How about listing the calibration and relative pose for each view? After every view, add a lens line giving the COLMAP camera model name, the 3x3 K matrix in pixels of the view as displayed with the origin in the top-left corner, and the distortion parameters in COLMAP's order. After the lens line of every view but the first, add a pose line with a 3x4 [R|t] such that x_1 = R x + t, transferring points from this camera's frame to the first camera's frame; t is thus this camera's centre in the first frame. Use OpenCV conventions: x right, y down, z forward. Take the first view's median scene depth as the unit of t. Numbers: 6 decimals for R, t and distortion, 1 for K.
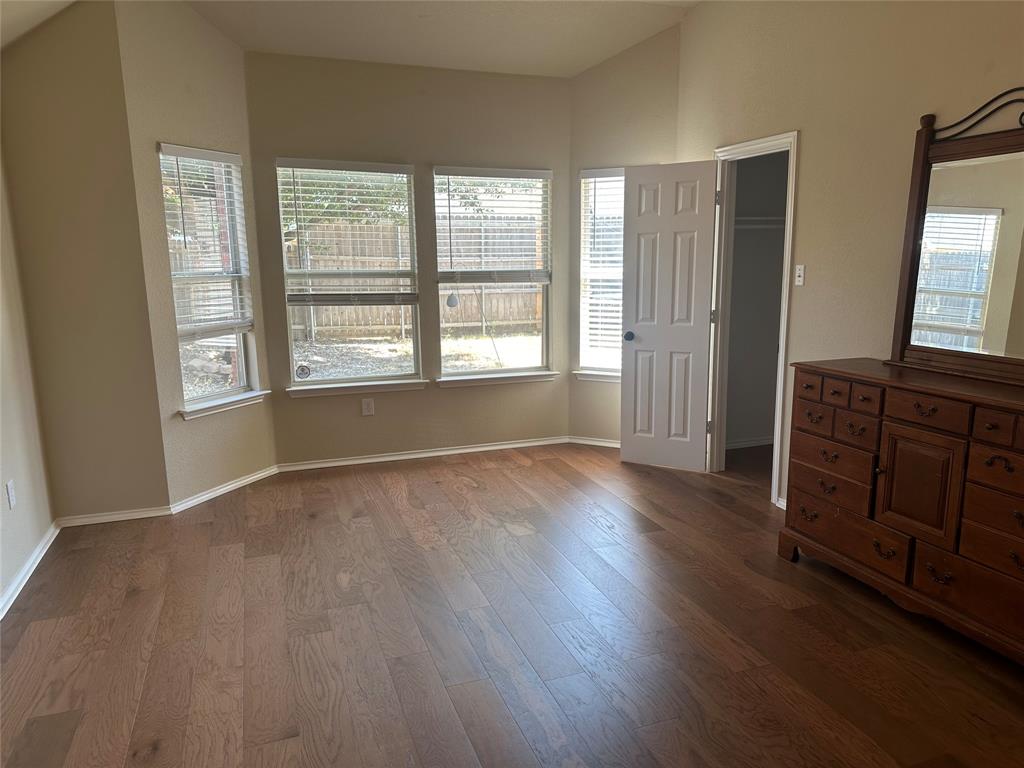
lens RADIAL K [[725.0, 0, 536.0], [0, 725.0, 381.8], [0, 0, 1]] dist [0.075564, -0.096125]
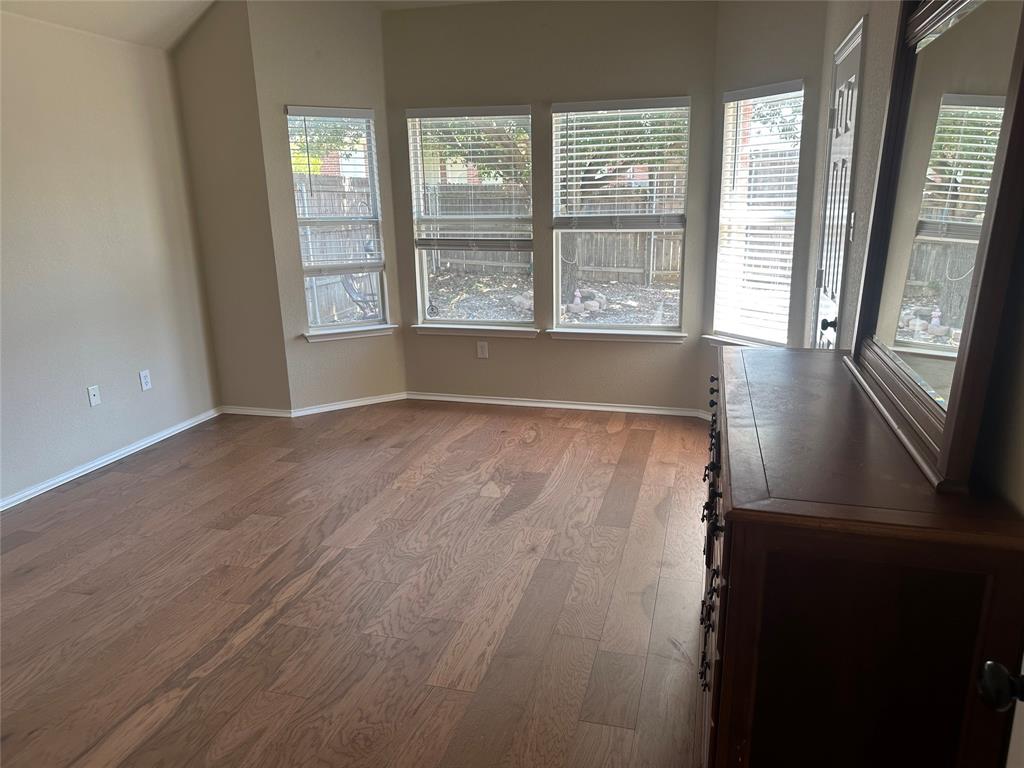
lens RADIAL K [[725.0, 0, 511.5], [0, 725.0, 385.6], [0, 0, 1]] dist [0.075564, -0.096125]
pose [[0.804529, 0.136649, -0.577980, 0.426488], [-0.089745, 0.989968, 0.109132, -0.033232], [0.587094, -0.035929, 0.808721, 0.193022]]
